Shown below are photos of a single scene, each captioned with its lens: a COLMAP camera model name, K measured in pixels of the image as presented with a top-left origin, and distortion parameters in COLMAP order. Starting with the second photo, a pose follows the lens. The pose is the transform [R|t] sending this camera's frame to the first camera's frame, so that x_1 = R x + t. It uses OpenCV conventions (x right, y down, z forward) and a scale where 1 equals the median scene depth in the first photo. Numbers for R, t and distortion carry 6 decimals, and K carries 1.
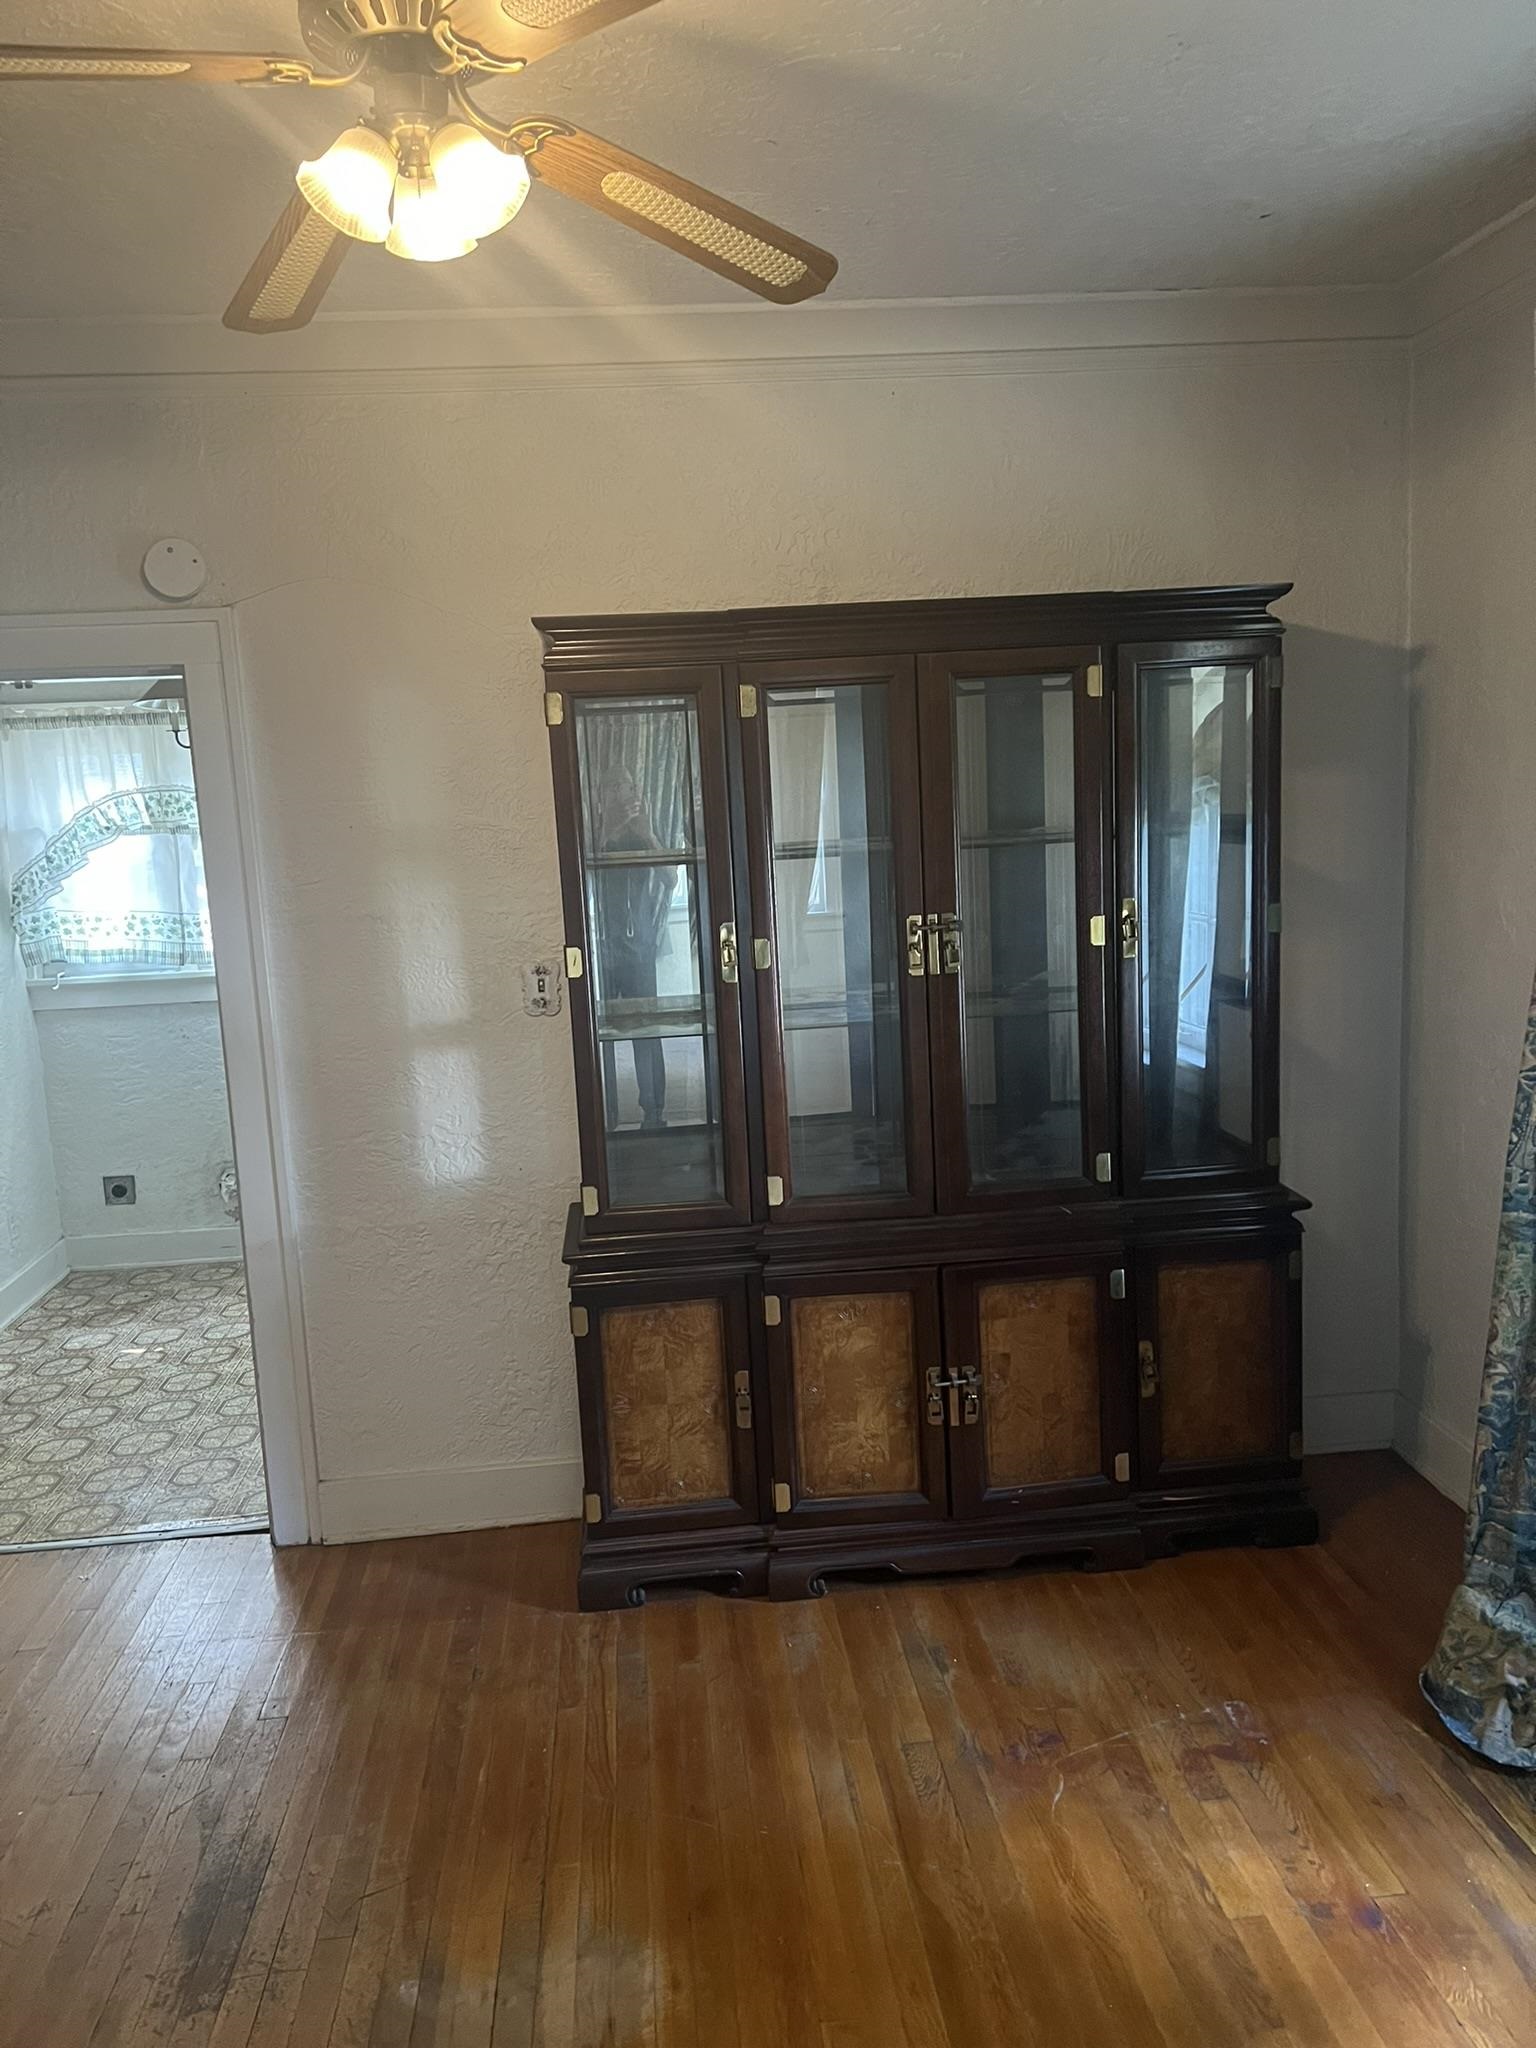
lens RADIAL K [[1529.3, 0, 763.5], [0, 1529.3, 1034.2], [0, 0, 1]] dist [0.067634, -0.079999]
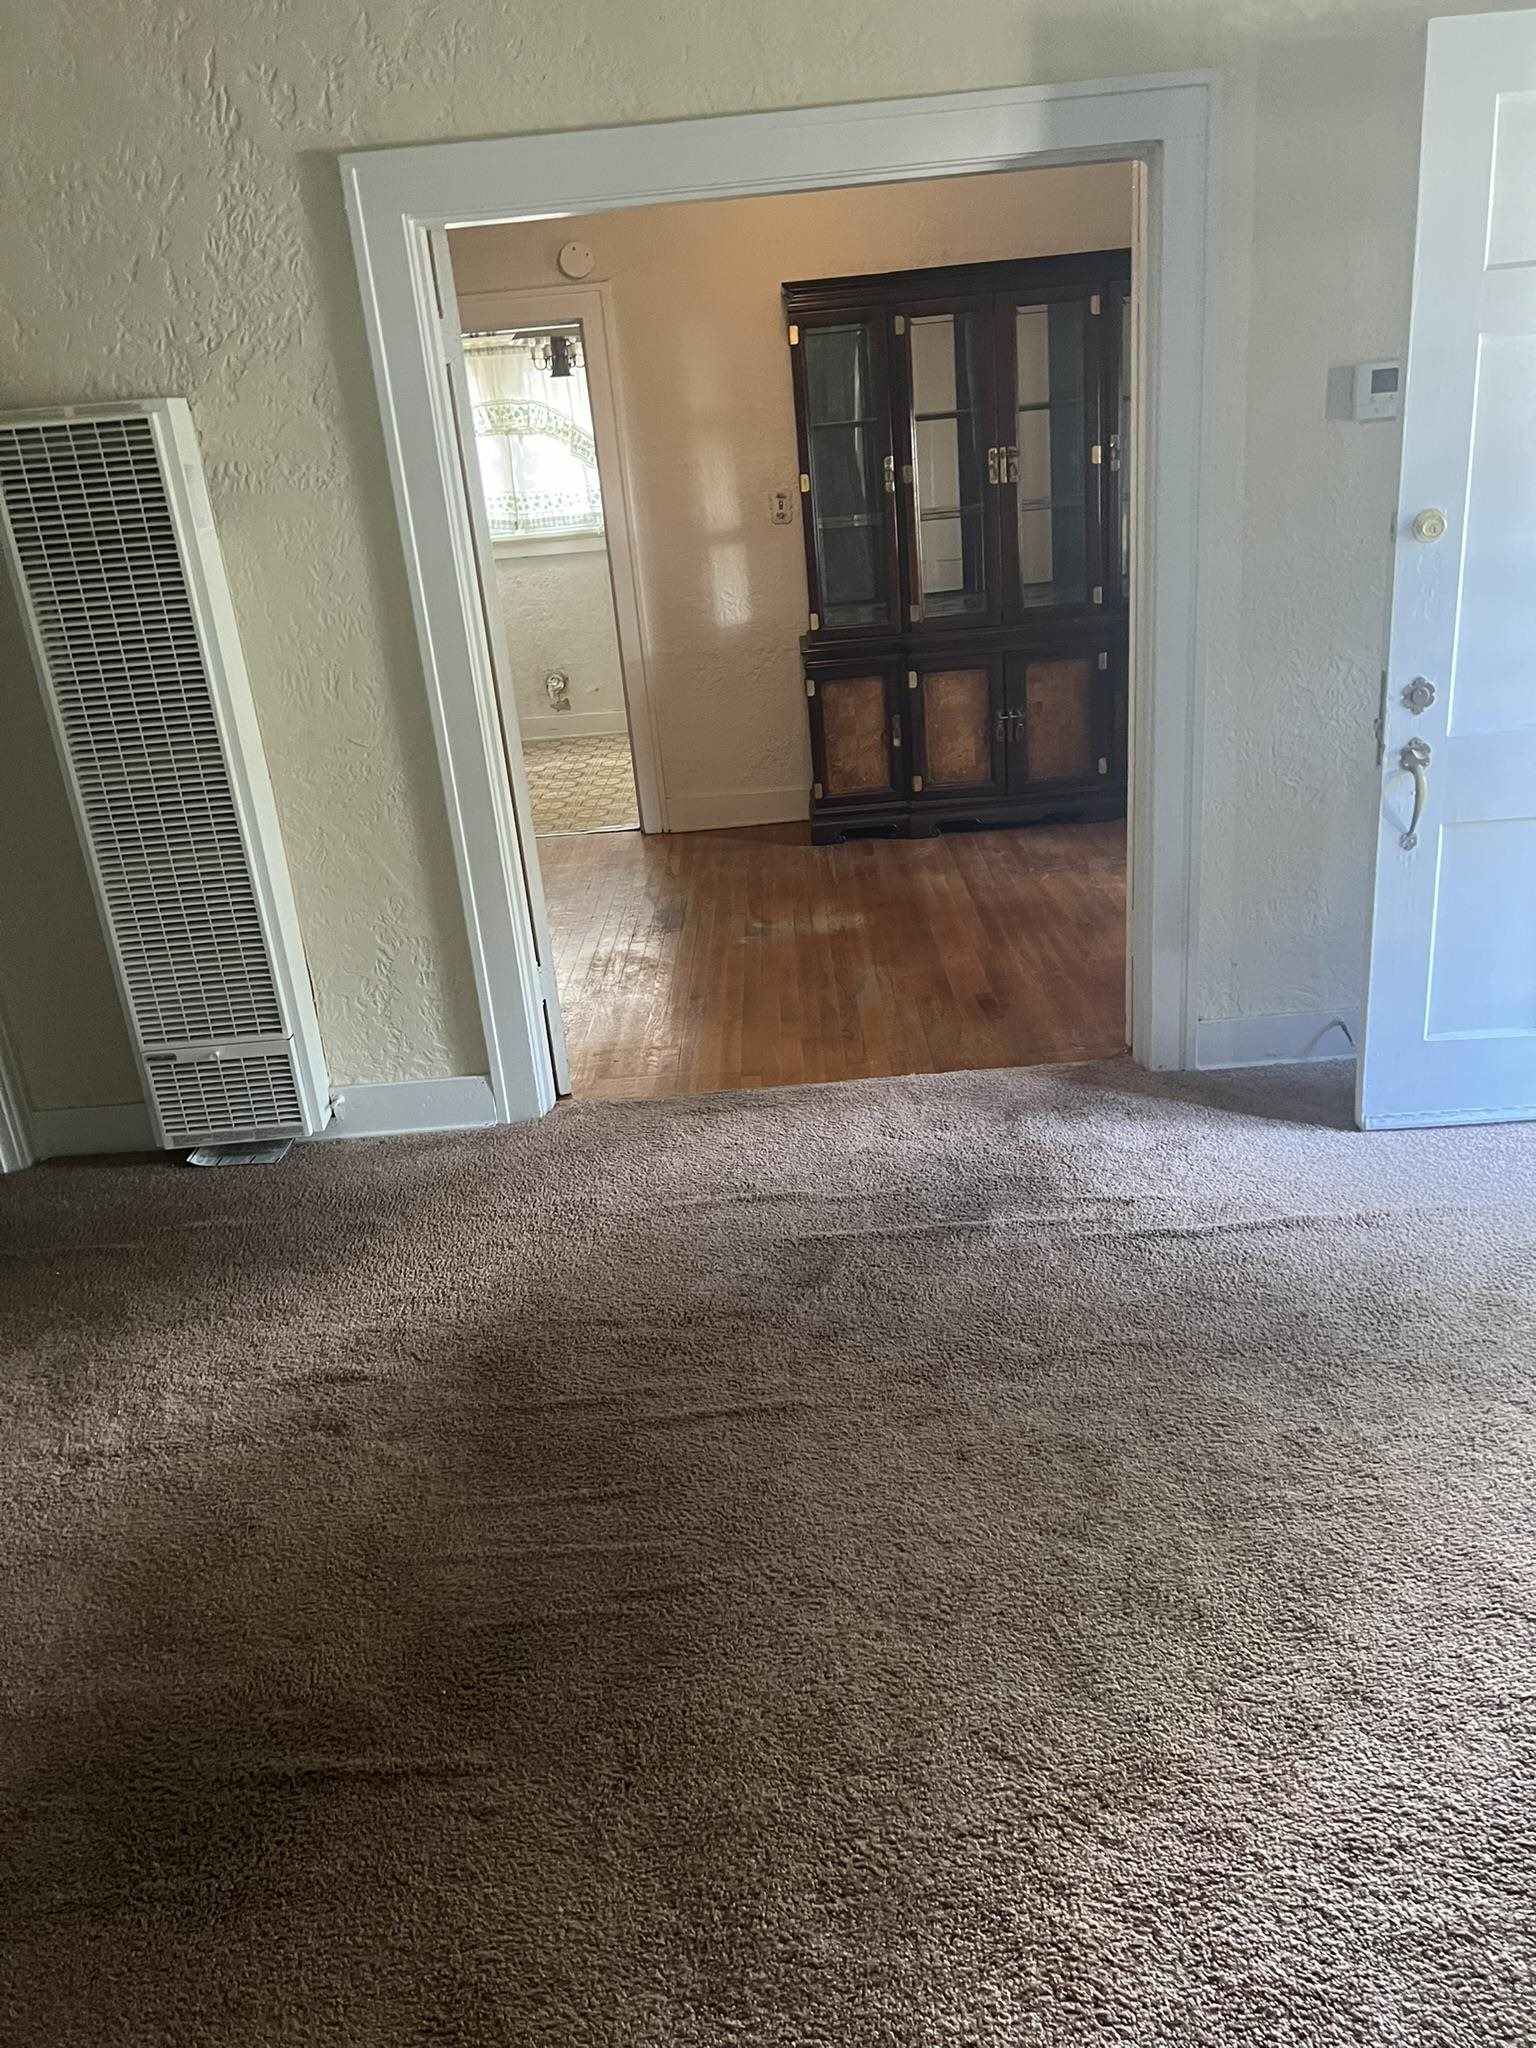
lens RADIAL K [[1529.3, 0, 754.0], [0, 1529.3, 1037.2], [0, 0, 1]] dist [0.067634, -0.079999]
pose [[0.994451, 0.000196, -0.105203, 0.010430], [0.024104, 0.972974, 0.229654, 0.167410], [0.102405, -0.230916, 0.967570, -0.922183]]
